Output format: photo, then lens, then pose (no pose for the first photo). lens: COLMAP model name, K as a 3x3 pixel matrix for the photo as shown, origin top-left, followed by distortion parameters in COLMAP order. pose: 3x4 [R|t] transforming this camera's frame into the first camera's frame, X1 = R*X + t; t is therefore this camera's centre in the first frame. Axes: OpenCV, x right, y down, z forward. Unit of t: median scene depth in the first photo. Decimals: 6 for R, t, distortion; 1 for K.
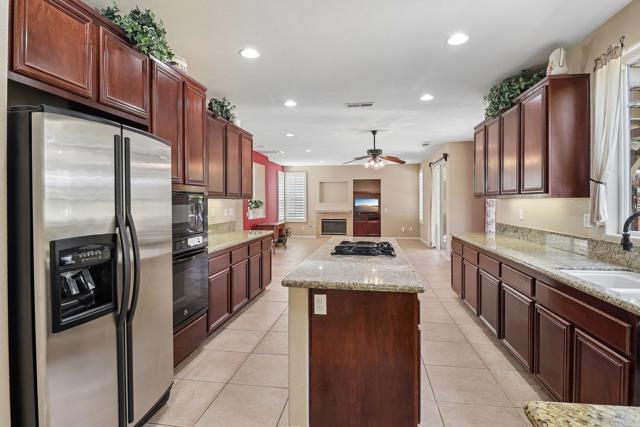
lens RADIAL K [[324.7, 0, 321.6], [0, 324.7, 207.6], [0, 0, 1]] dist [0.001980, -0.011283]
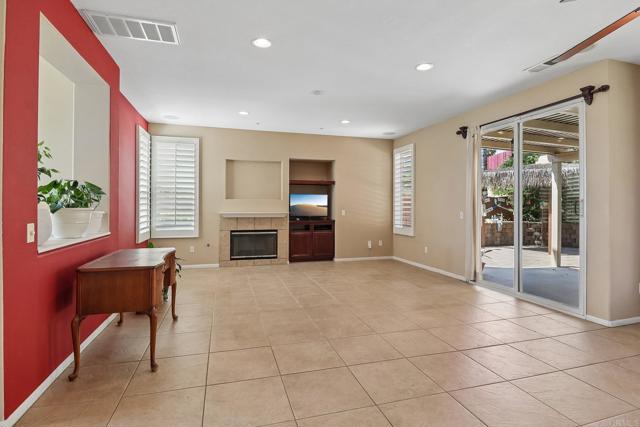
lens RADIAL K [[324.7, 0, 322.4], [0, 324.7, 208.1], [0, 0, 1]] dist [0.001980, -0.011283]
pose [[0.901244, 0.003639, 0.433297, -0.290424], [0.000438, 0.999957, -0.009309, 0.012410], [-0.433312, 0.008580, 0.901203, 1.453180]]
